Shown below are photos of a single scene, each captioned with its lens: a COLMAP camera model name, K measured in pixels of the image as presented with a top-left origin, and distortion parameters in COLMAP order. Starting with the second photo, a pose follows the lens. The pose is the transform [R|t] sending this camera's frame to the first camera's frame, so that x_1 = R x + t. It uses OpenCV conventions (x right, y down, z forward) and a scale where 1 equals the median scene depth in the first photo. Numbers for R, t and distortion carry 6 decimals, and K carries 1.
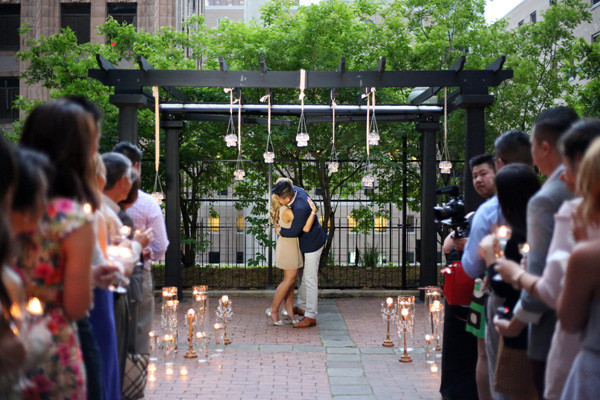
lens RADIAL K [[885.0, 0, 300.0], [0, 885.0, 200.0], [0, 0, 1]] dist [-0.096442, 0.014529]
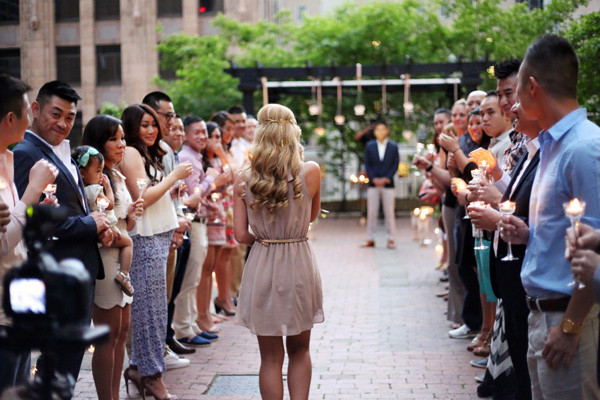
lens RADIAL K [[885.0, 0, 300.0], [0, 885.0, 200.0], [0, 0, 1]] dist [-0.096442, 0.014529]
pose [[0.995616, -0.015159, -0.092301, 0.029500], [0.020384, 0.998227, 0.055931, 0.001362], [0.091290, -0.057567, 0.994159, -0.426438]]
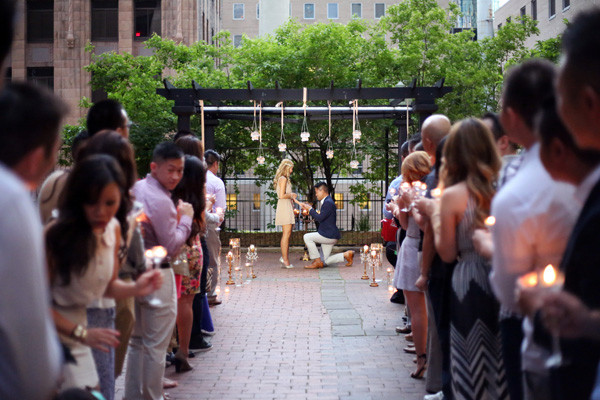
lens RADIAL K [[885.0, 0, 300.0], [0, 885.0, 200.0], [0, 0, 1]] dist [-0.096442, 0.014529]
pose [[0.999835, -0.005249, -0.017384, 0.014236], [0.005669, 0.999691, 0.024201, 0.000300], [0.017251, -0.024296, 0.999556, -0.332039]]
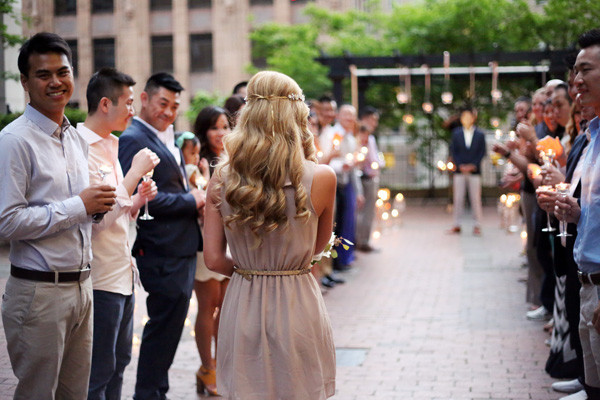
lens RADIAL K [[885.0, 0, 300.0], [0, 885.0, 200.0], [0, 0, 1]] dist [-0.096442, 0.014529]
pose [[0.981172, -0.003953, -0.193093, 0.035963], [0.017454, 0.997514, 0.068269, 0.001890], [0.192344, -0.070354, 0.978802, -0.452881]]
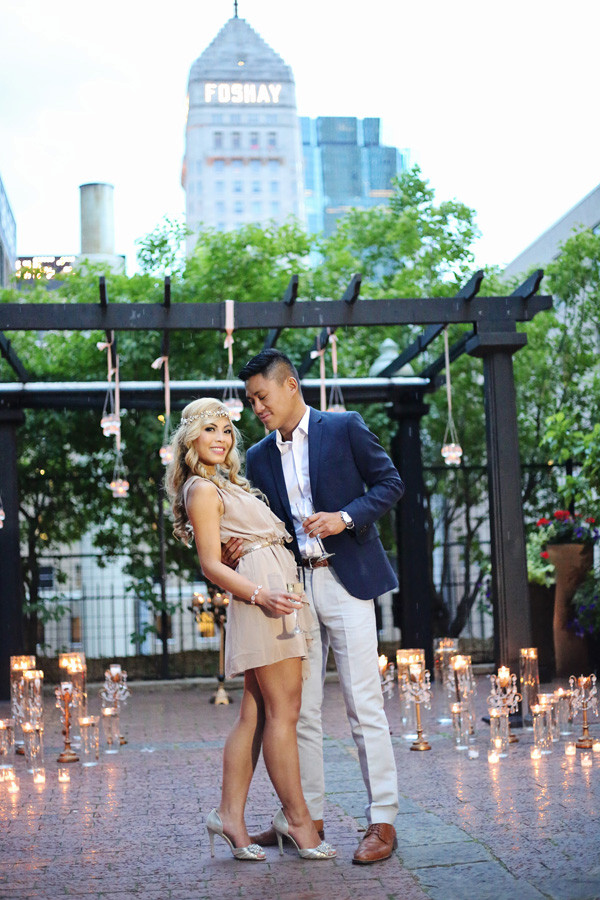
lens RADIAL K [[1327.5, 0, 300.0], [0, 1327.5, 450.0], [0, 0, 1]] dist [-0.096442, 0.014529]
pose [[0.993755, -0.028340, 0.107925, -0.038974], [0.040000, 0.993405, -0.107458, 0.047489], [-0.104167, 0.111104, 0.988335, 0.049759]]
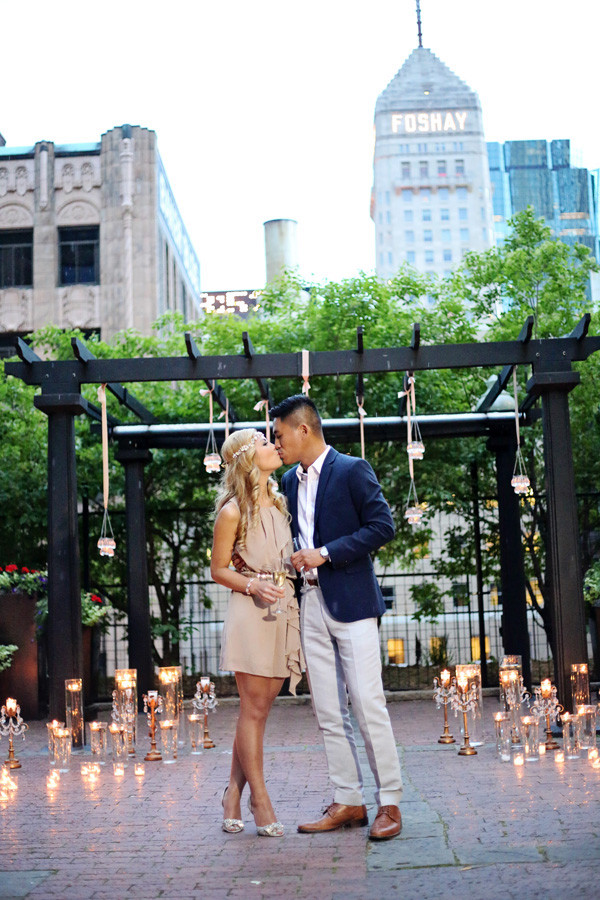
lens RADIAL K [[1327.5, 0, 300.0], [0, 1327.5, 450.0], [0, 0, 1]] dist [-0.096442, 0.014529]
pose [[0.998134, -0.045407, -0.040829, 0.028892], [0.039558, 0.990173, -0.134134, 0.055074], [0.046518, 0.132269, 0.990122, -0.029490]]
